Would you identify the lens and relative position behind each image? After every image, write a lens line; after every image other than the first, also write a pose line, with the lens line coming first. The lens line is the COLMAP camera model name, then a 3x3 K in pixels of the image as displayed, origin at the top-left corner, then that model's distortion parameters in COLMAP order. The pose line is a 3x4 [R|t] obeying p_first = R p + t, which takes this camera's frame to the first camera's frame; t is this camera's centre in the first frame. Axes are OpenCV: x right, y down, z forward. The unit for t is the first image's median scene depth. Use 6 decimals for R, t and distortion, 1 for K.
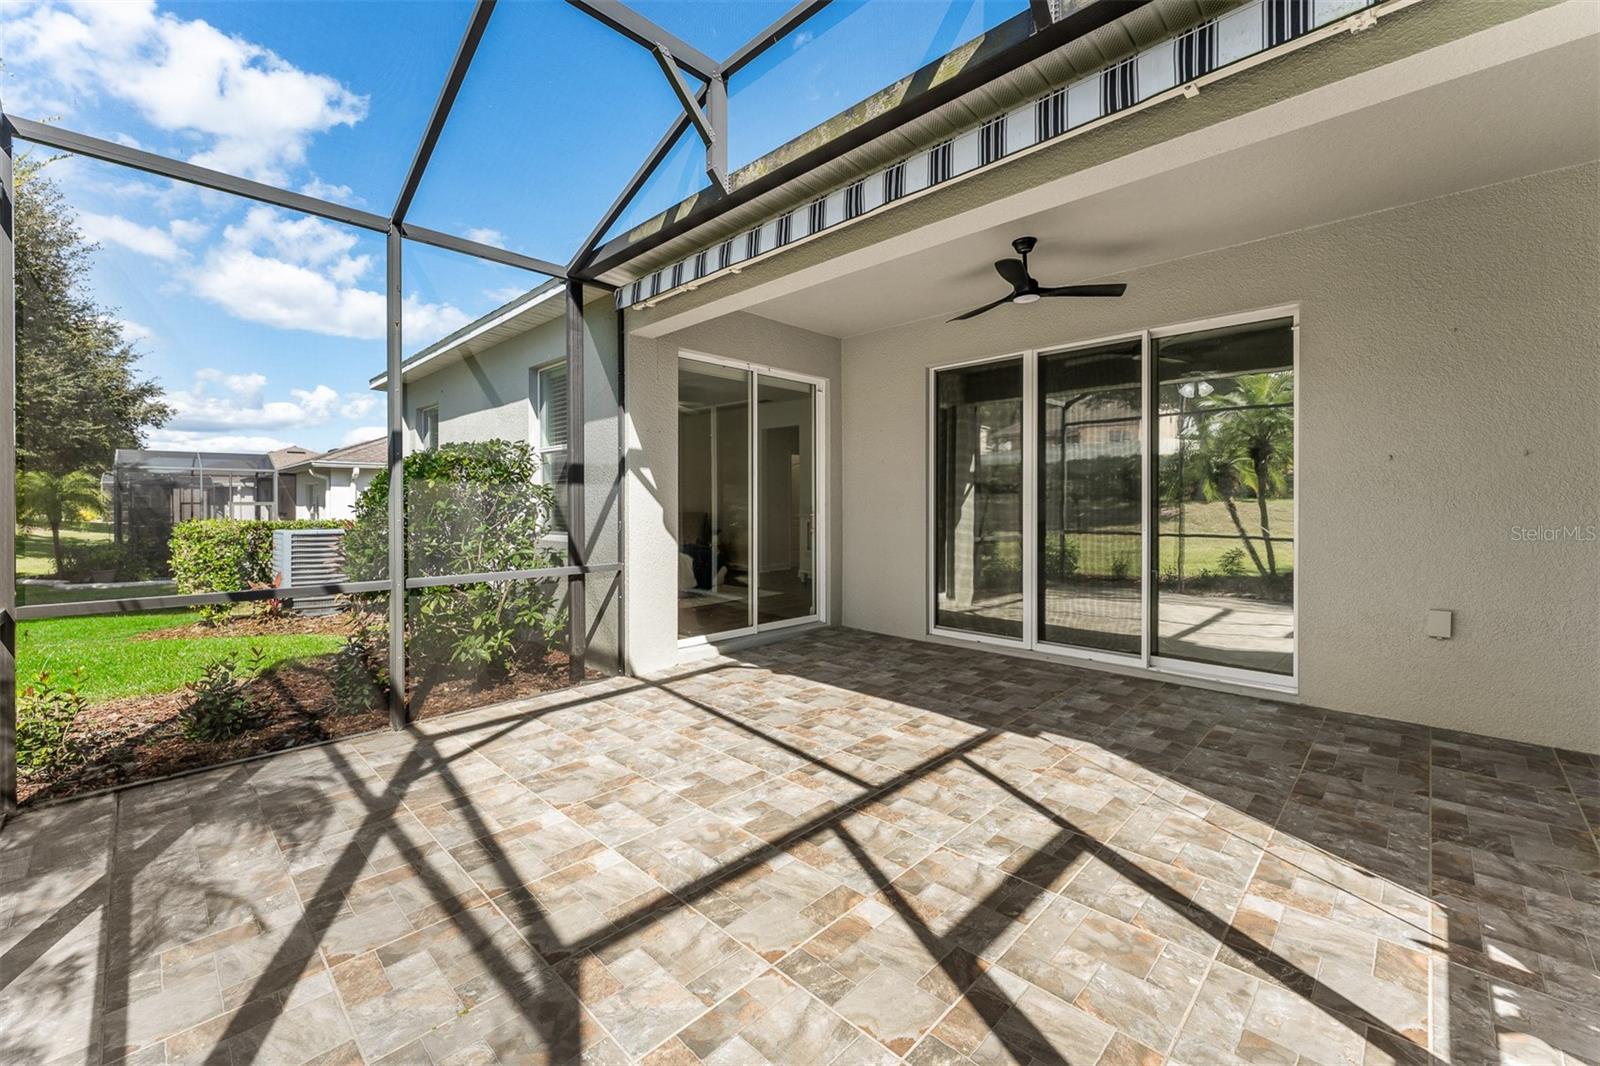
lens RADIAL K [[641.2, 0, 798.6], [0, 641.2, 508.4], [0, 0, 1]] dist [-0.001919, -0.000844]
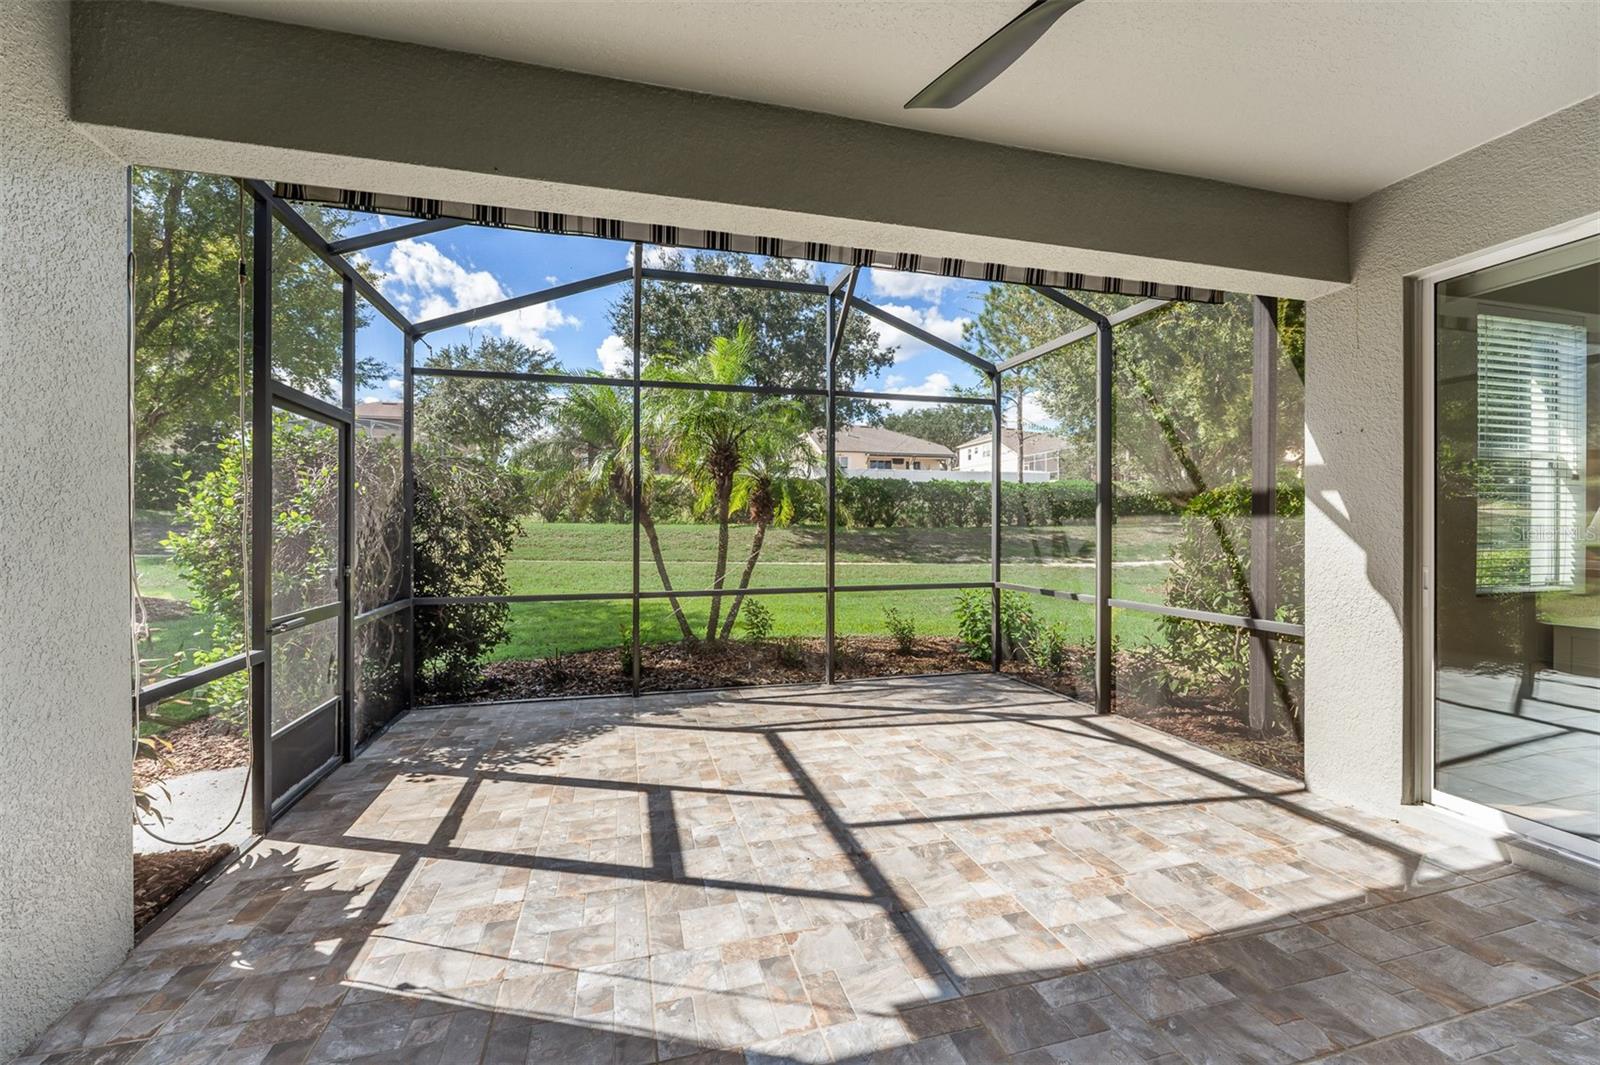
lens RADIAL K [[662.5, 0, 800.0], [0, 662.5, 532.5], [0, 0, 1]] dist [0.000505, 0.000167]
pose [[-0.508037, 0.011722, -0.861255, 1.101208], [-0.002048, 0.999888, 0.014817, -0.050716], [0.861333, 0.009292, -0.507956, 1.524337]]
